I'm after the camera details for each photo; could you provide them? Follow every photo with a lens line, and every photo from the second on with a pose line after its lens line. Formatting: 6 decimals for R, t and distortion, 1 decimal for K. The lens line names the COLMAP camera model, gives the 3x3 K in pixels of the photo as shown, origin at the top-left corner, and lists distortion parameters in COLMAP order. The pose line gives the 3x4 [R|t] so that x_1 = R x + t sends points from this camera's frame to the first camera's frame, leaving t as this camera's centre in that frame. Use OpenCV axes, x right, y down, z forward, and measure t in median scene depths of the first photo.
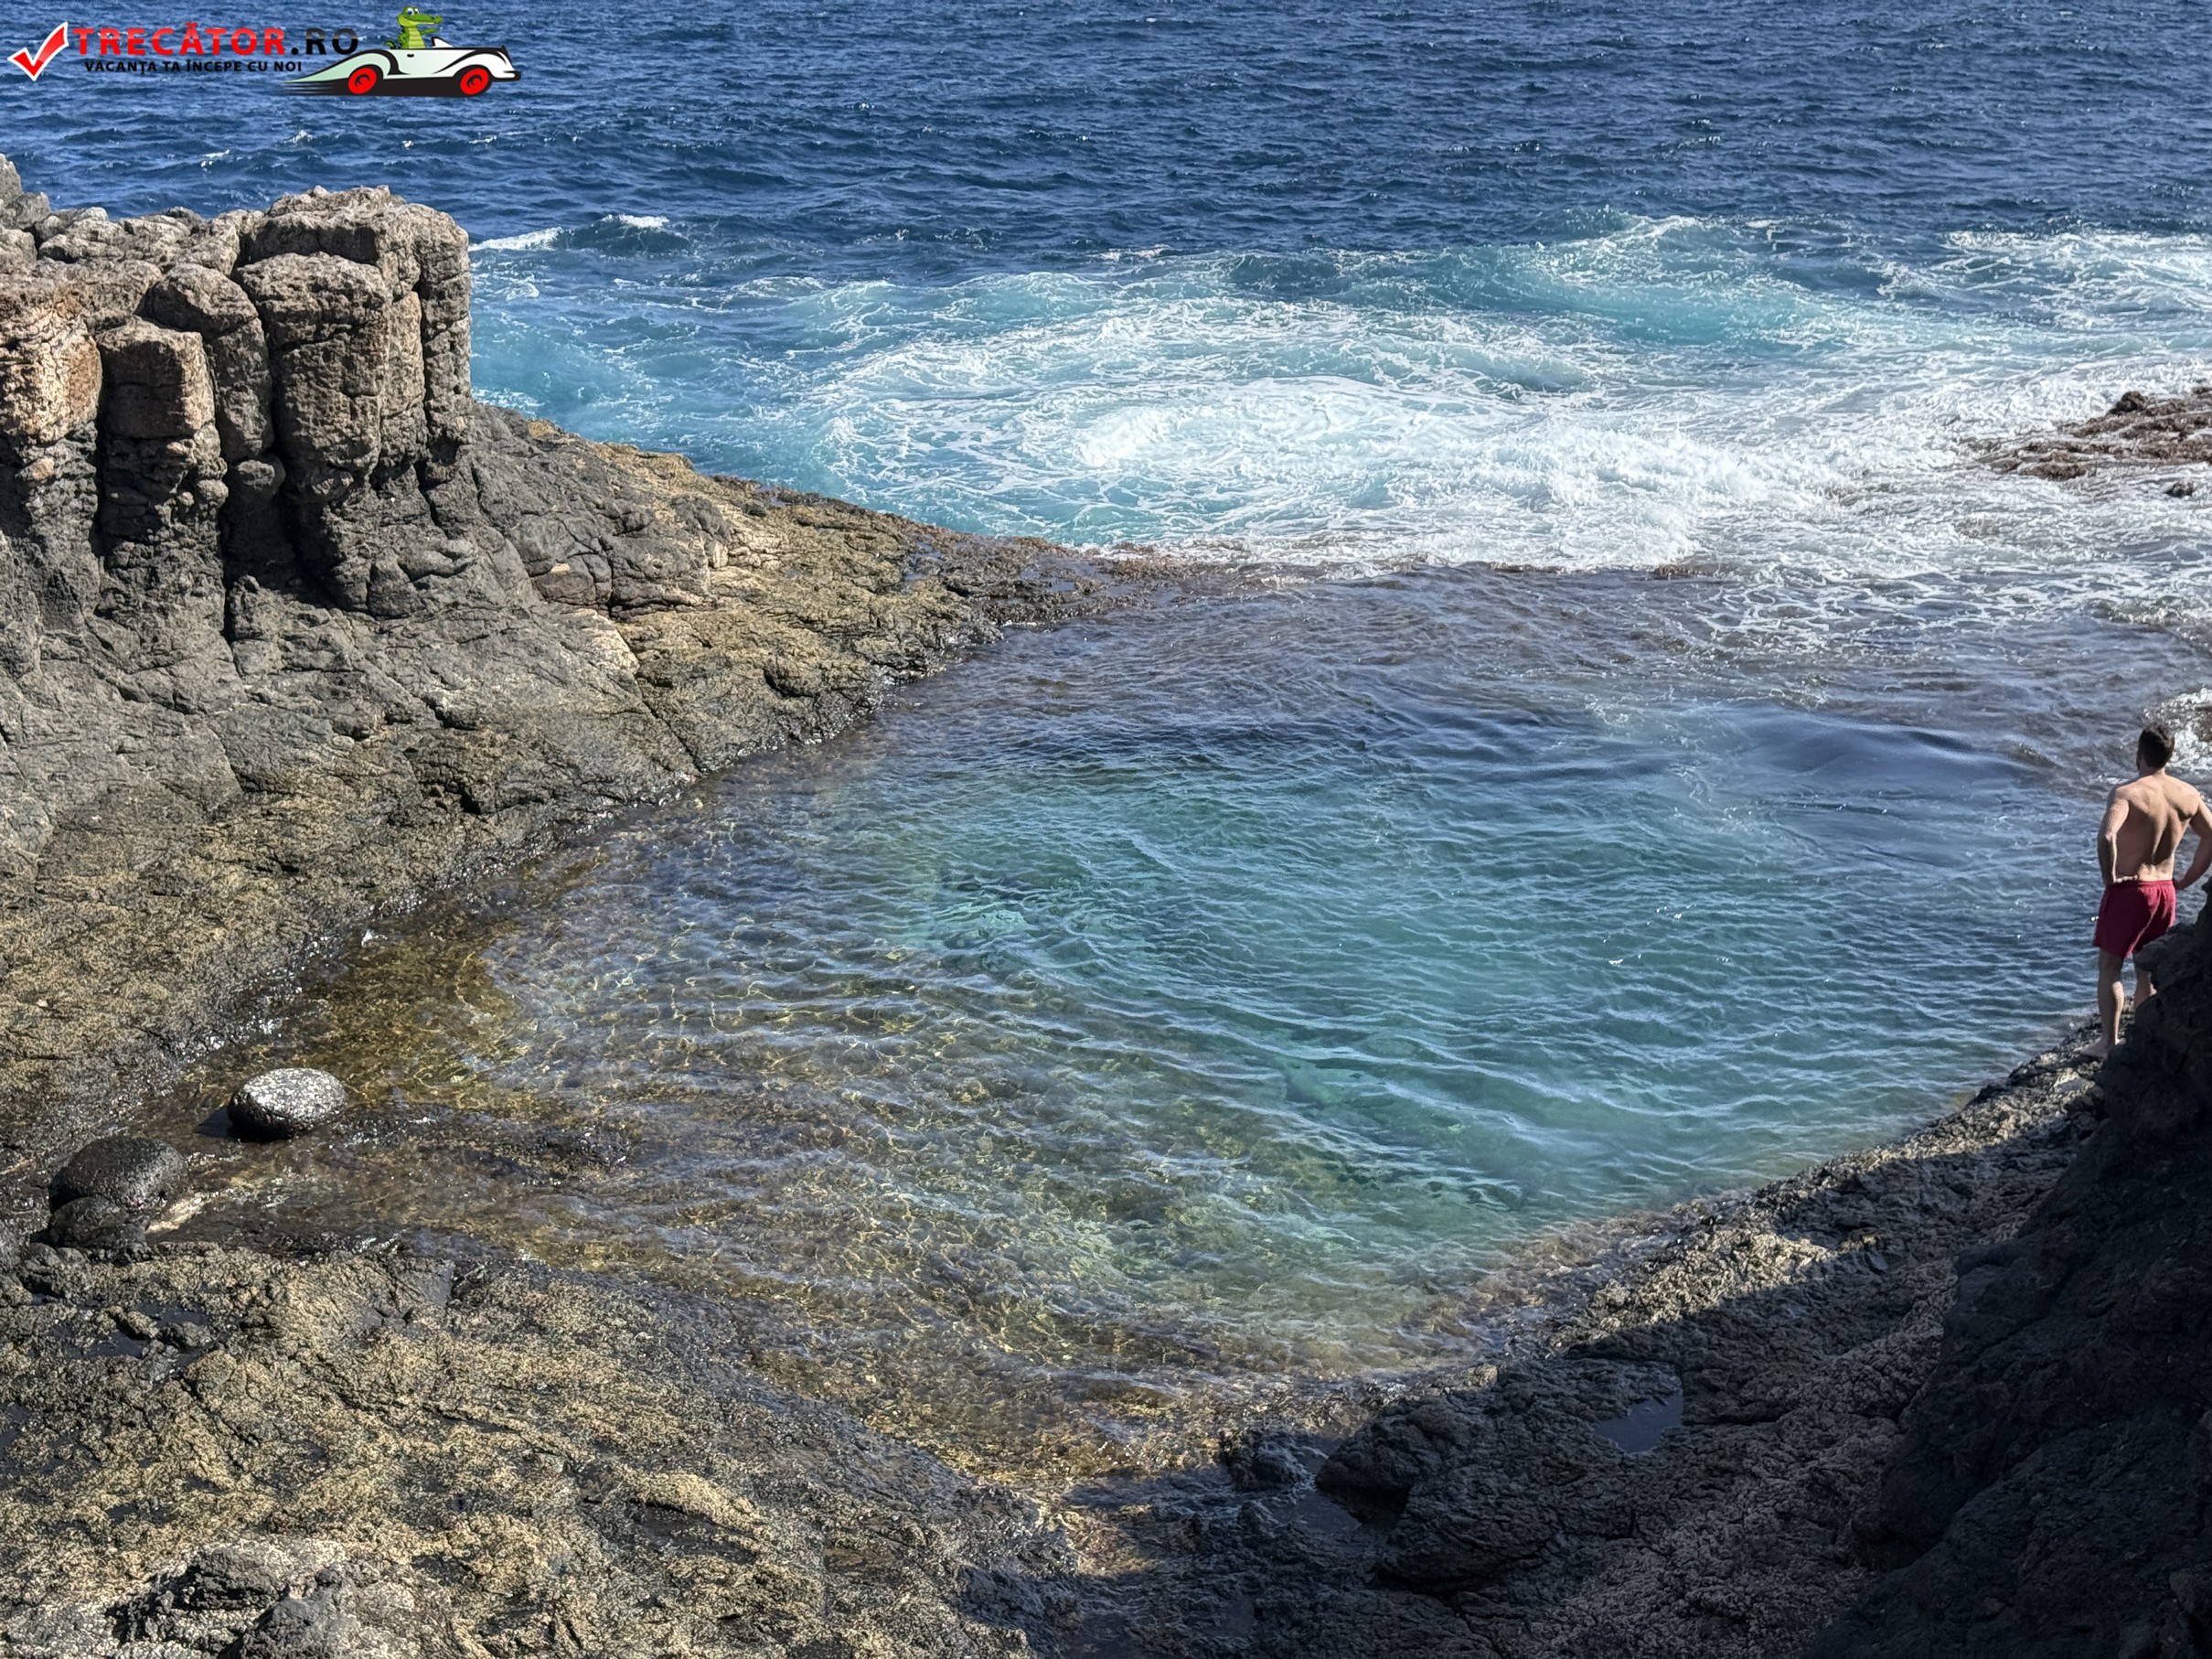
lens RADIAL K [[3066.6, 0, 1082.2], [0, 3066.6, 834.4], [0, 0, 1]] dist [0.106717, 0.000000]
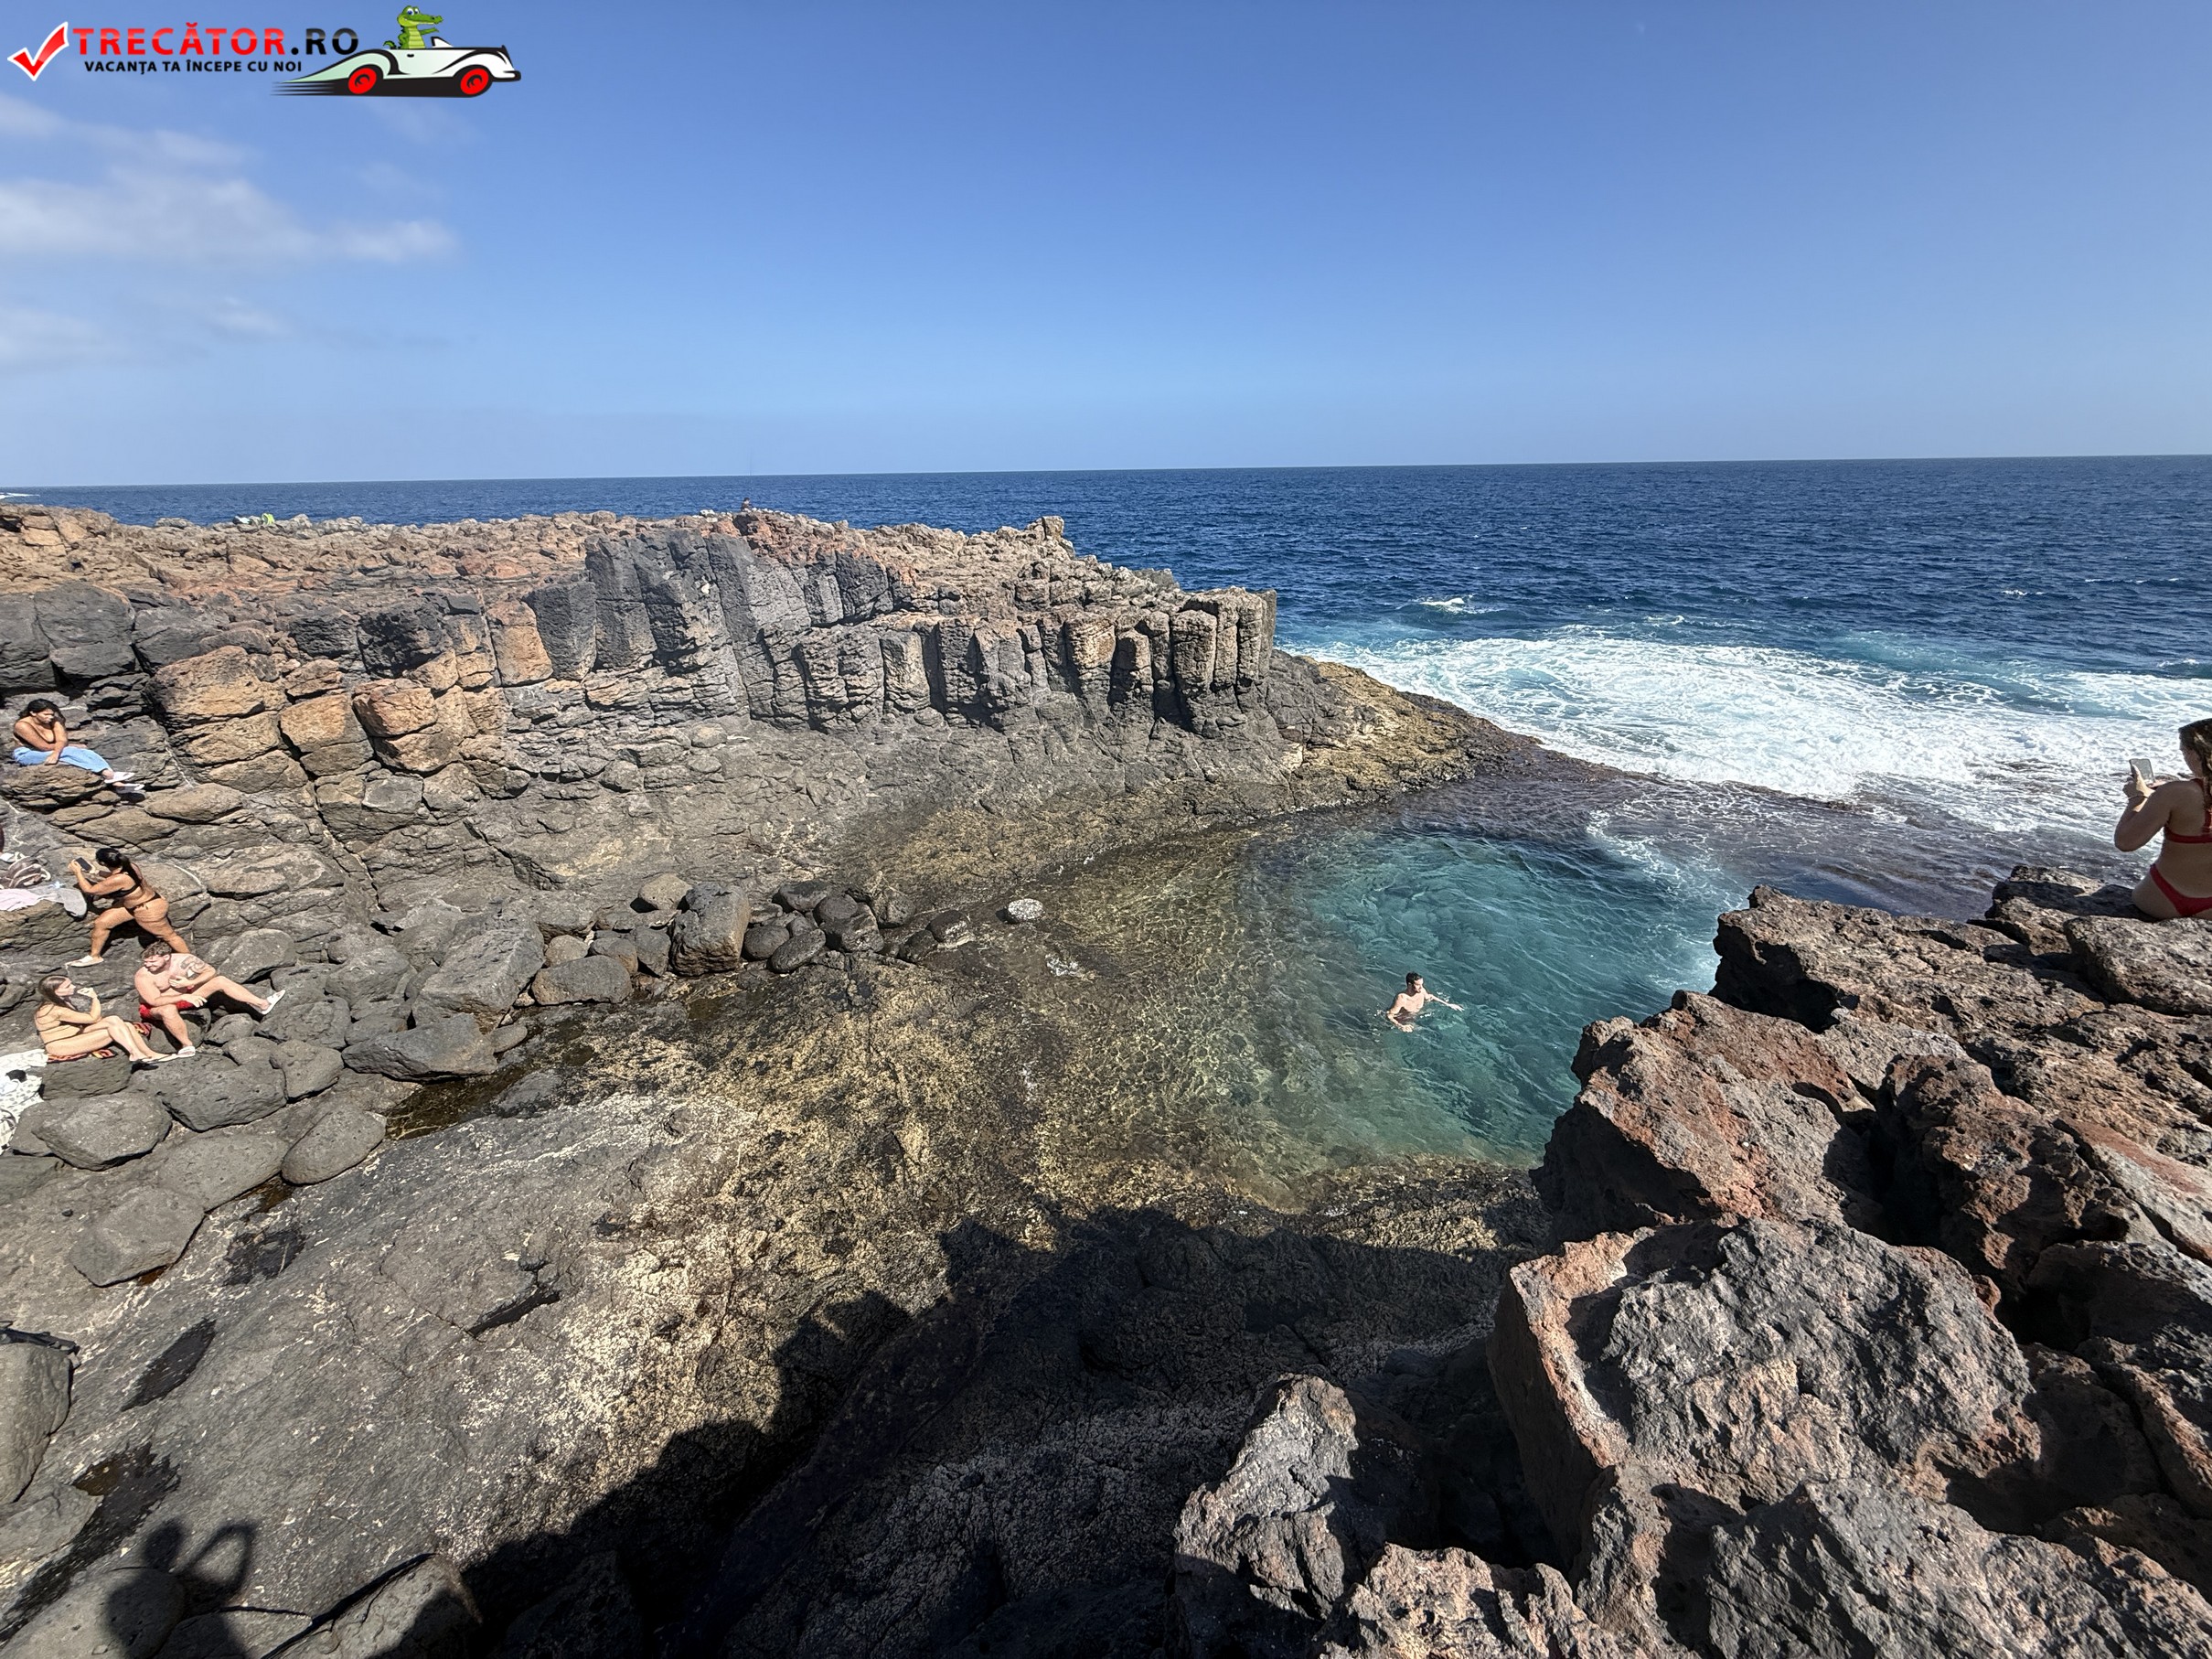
lens RADIAL K [[876.6, 0, 1104.0], [0, 876.6, 827.3], [0, 0, 1]] dist [-0.002595, 0.000454]
pose [[0.785904, 0.221102, -0.577467, 0.202889], [-0.172492, 0.975206, 0.138636, -0.091871], [0.593802, -0.009346, 0.804557, 0.303092]]
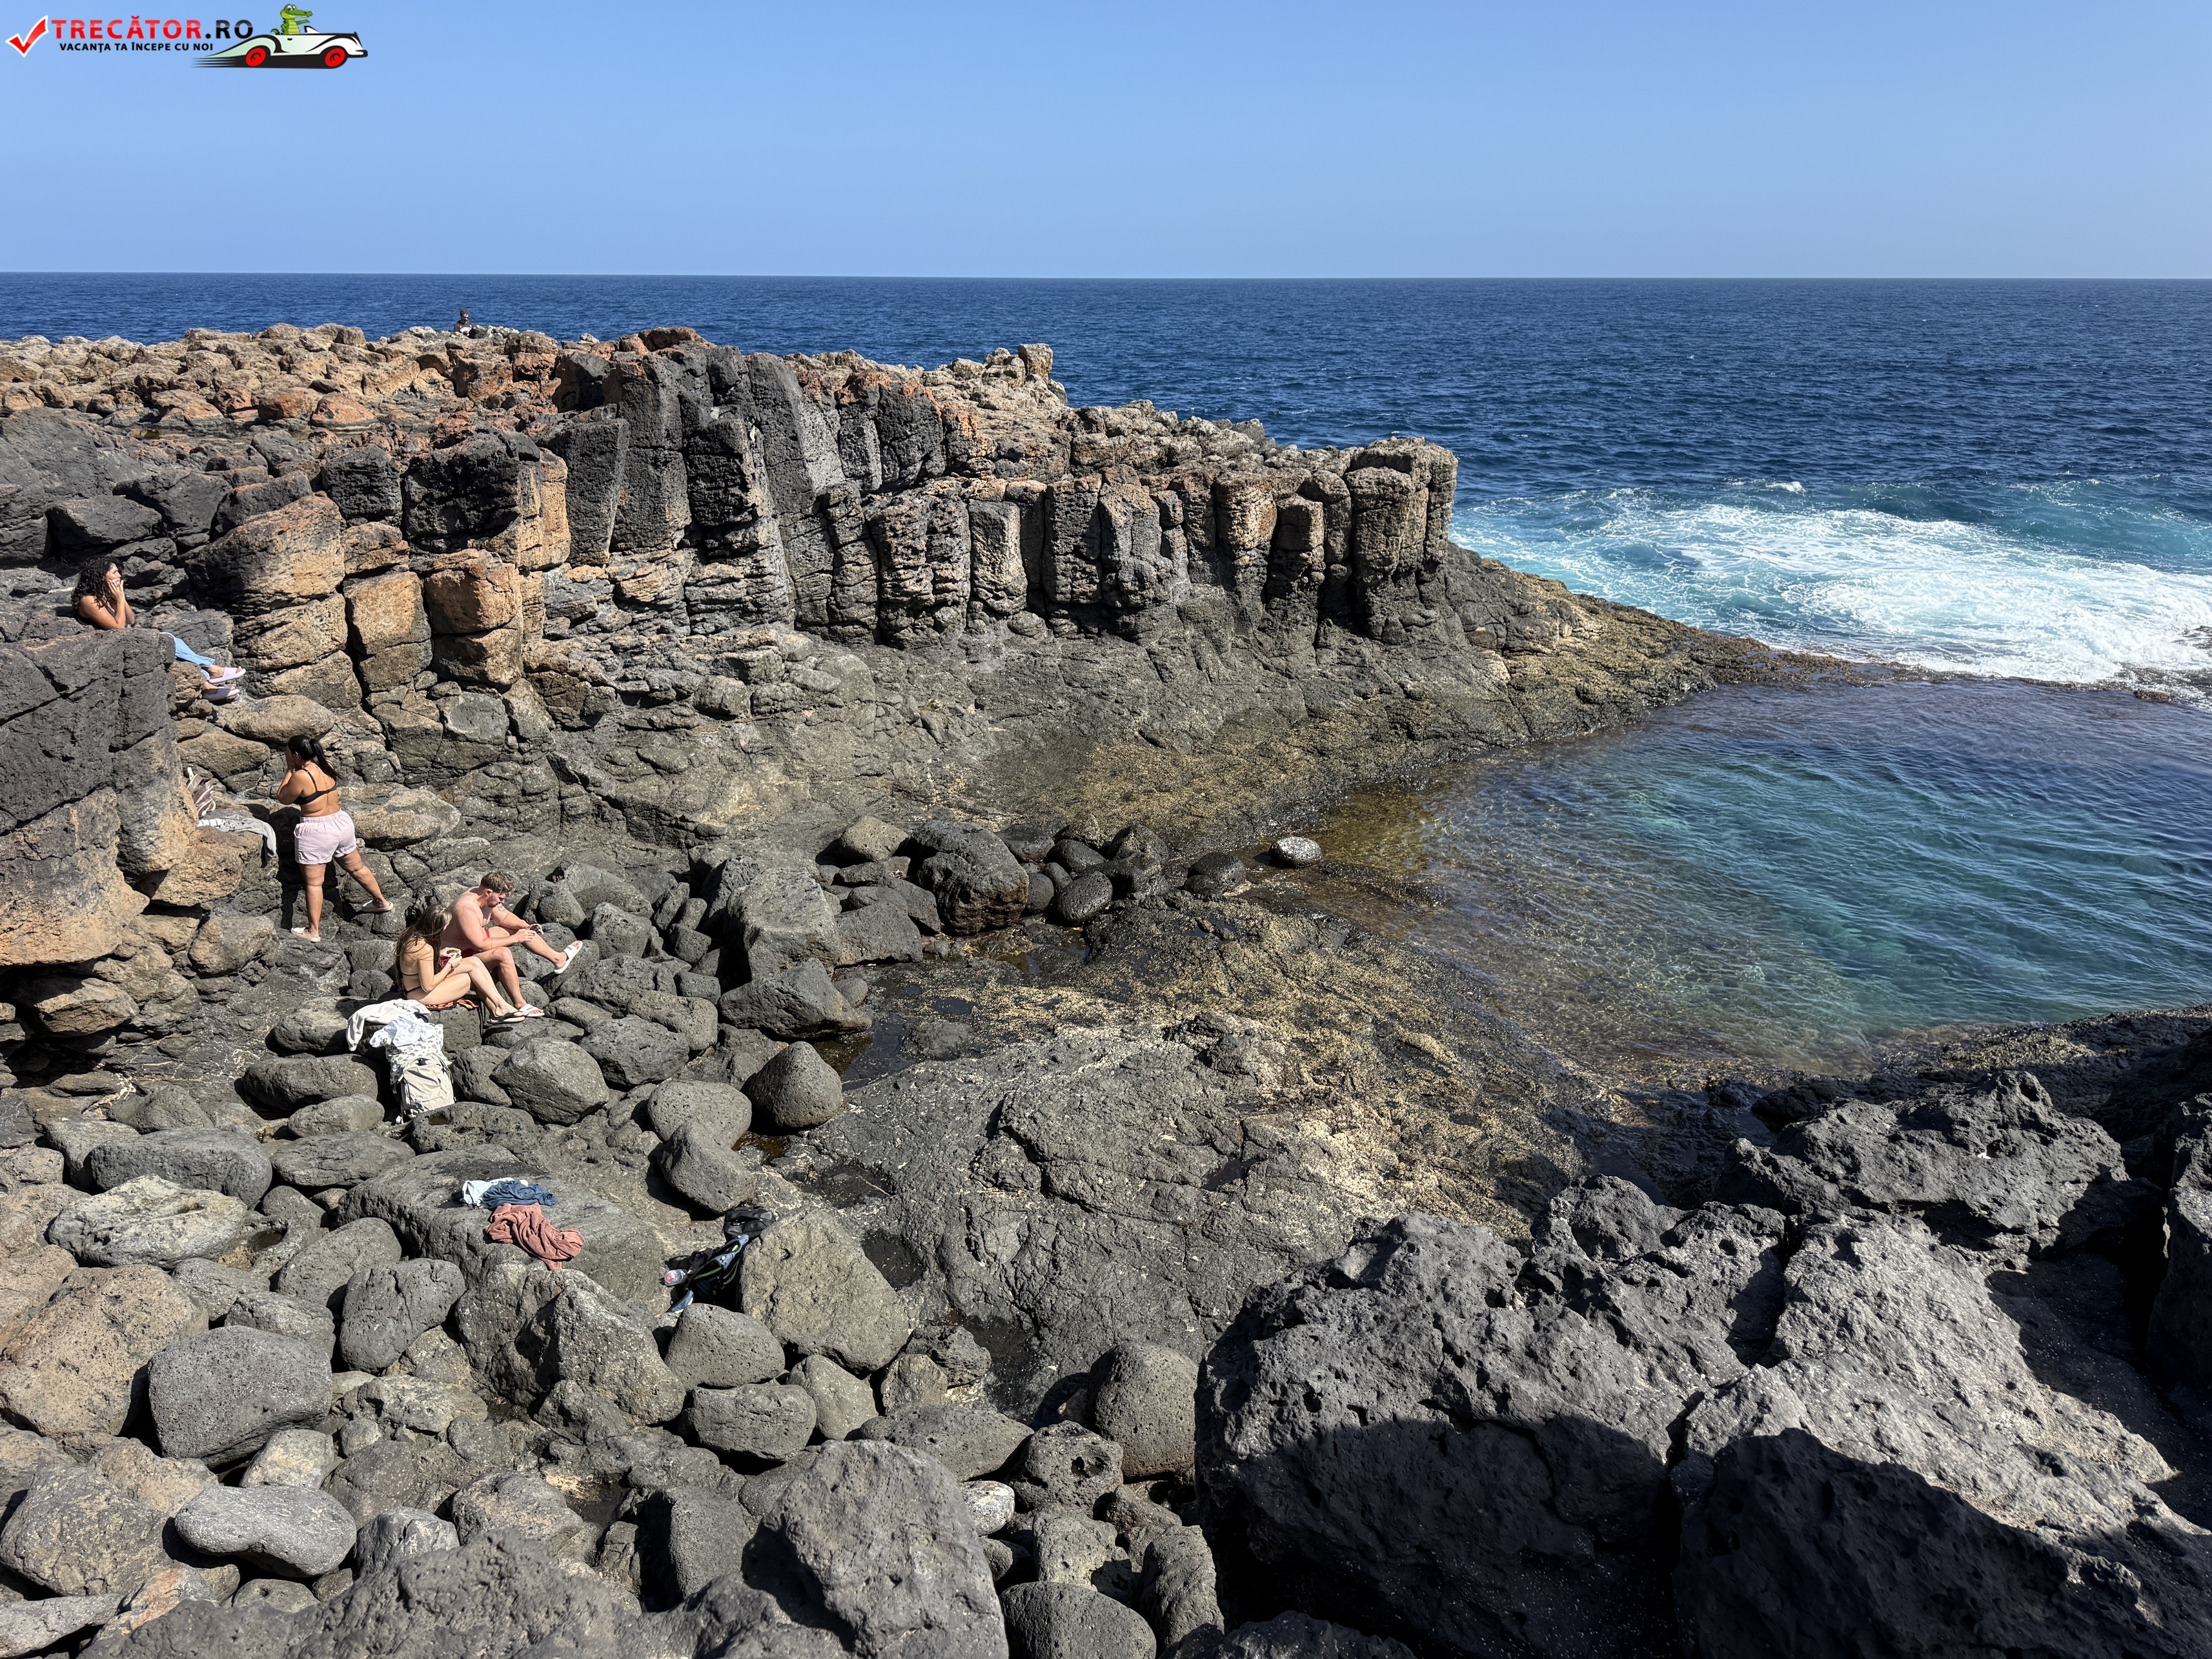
lens RADIAL K [[1542.0, 0, 1115.2], [0, 1542.0, 830.4], [0, 0, 1]] dist [0.075374, -0.095724]
pose [[0.903361, 0.143050, -0.404320, 0.051931], [-0.130592, 0.989715, 0.058386, 0.019321], [0.408514, 0.000057, 0.912752, -0.036694]]
